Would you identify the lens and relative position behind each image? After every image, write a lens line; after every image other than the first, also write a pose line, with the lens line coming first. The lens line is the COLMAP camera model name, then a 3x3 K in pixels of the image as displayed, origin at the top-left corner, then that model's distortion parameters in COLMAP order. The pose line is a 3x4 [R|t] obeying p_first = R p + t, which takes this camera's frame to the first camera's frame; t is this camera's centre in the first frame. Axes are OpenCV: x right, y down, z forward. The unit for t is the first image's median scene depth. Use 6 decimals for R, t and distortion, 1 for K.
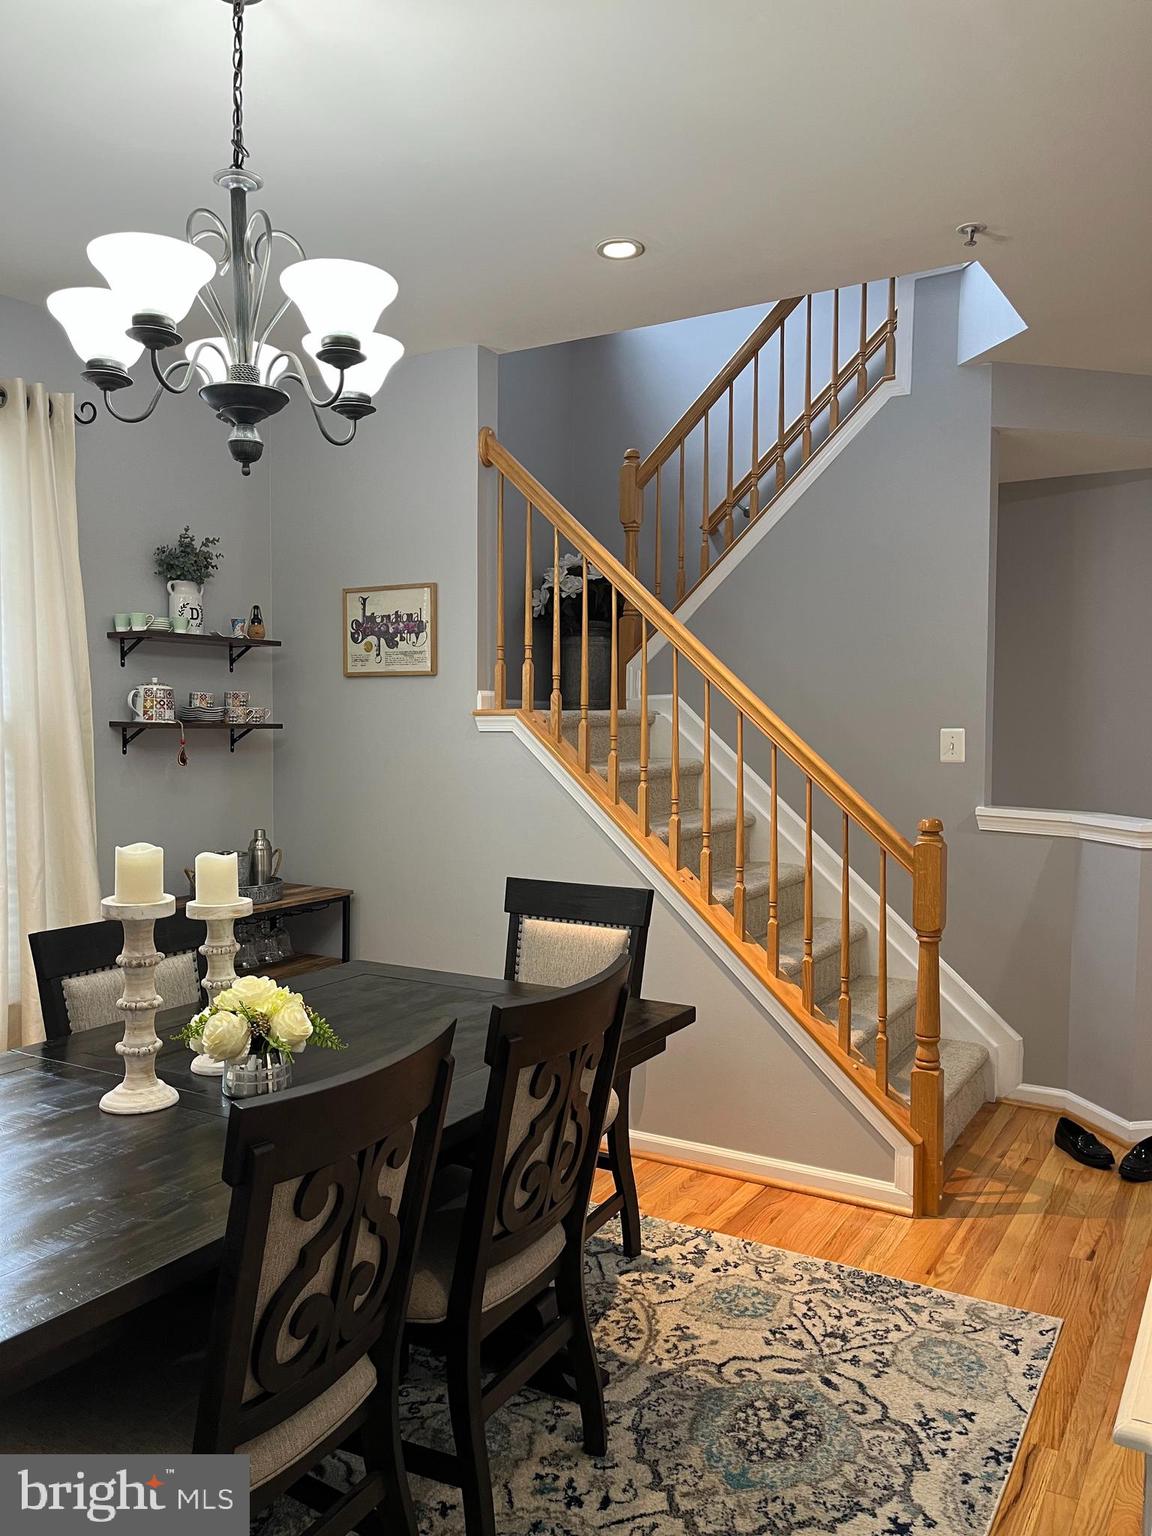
lens RADIAL K [[1166.8, 0, 578.6], [0, 1166.8, 769.7], [0, 0, 1]] dist [0.051857, -0.061169]
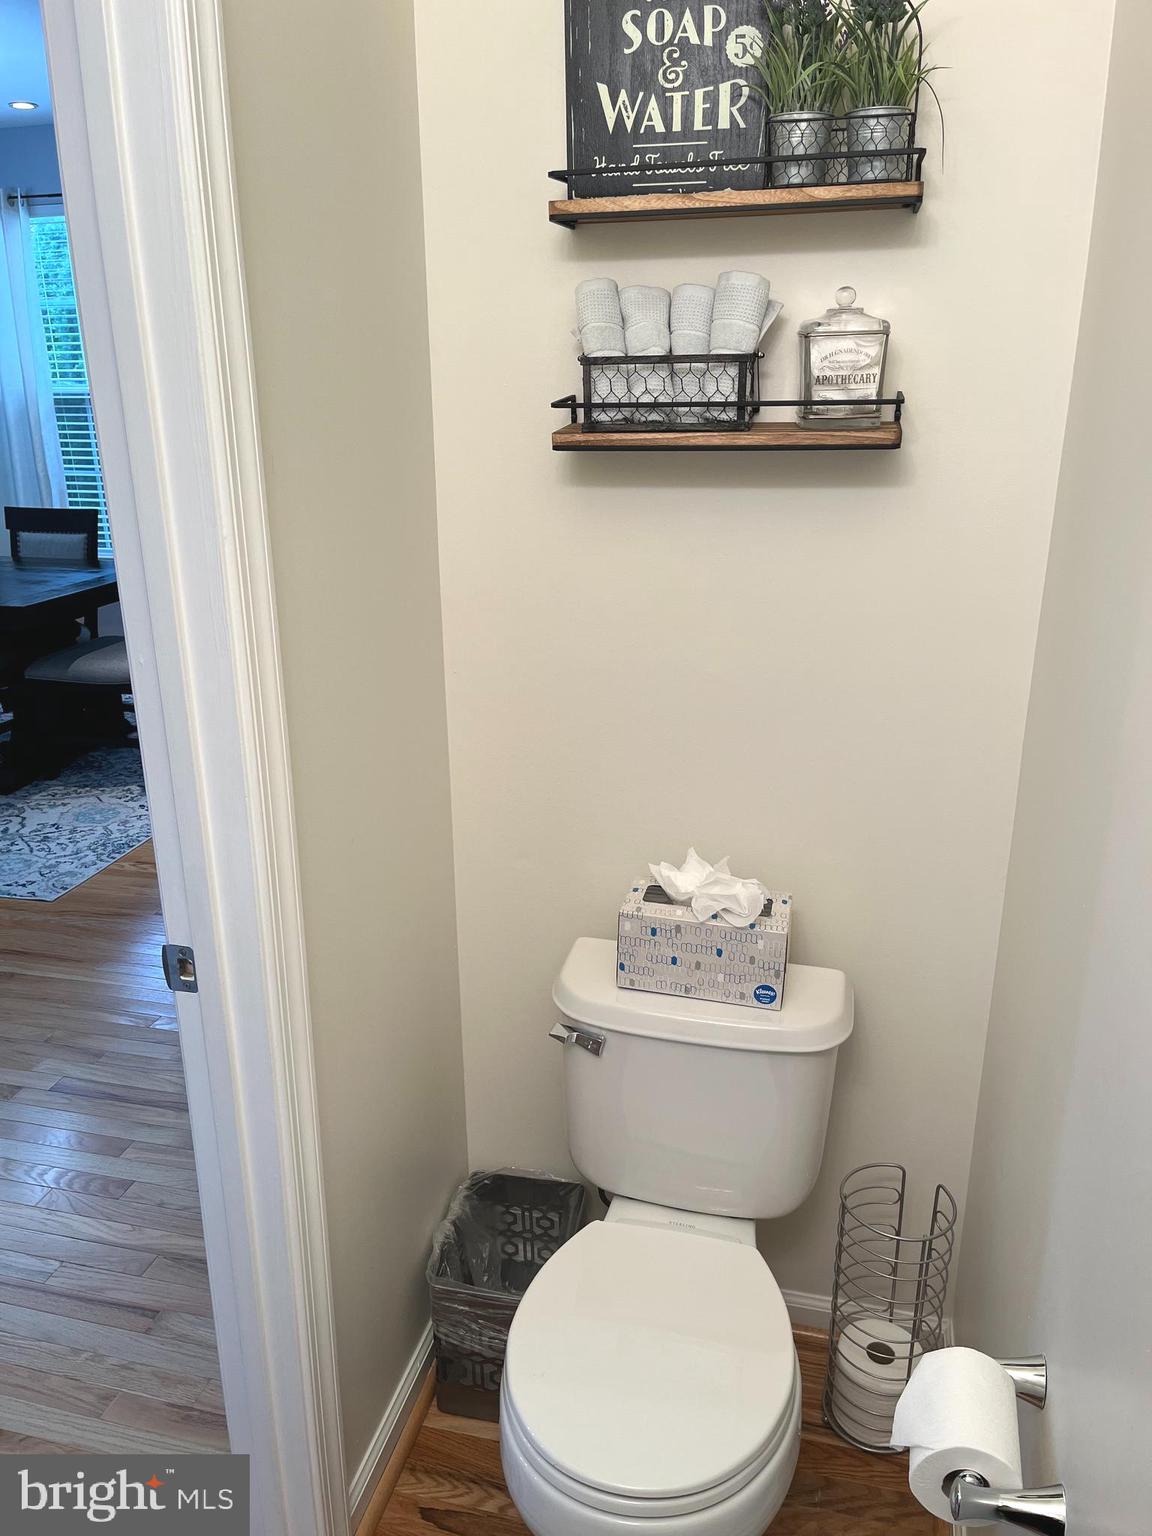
lens RADIAL K [[1166.8, 0, 575.0], [0, 1166.8, 763.3], [0, 0, 1]] dist [0.051857, -0.061169]
pose [[0.301300, 0.299955, -0.905122, 1.743158], [-0.044771, 0.952637, 0.300798, -0.096930], [0.952478, -0.050107, 0.300458, 1.184835]]
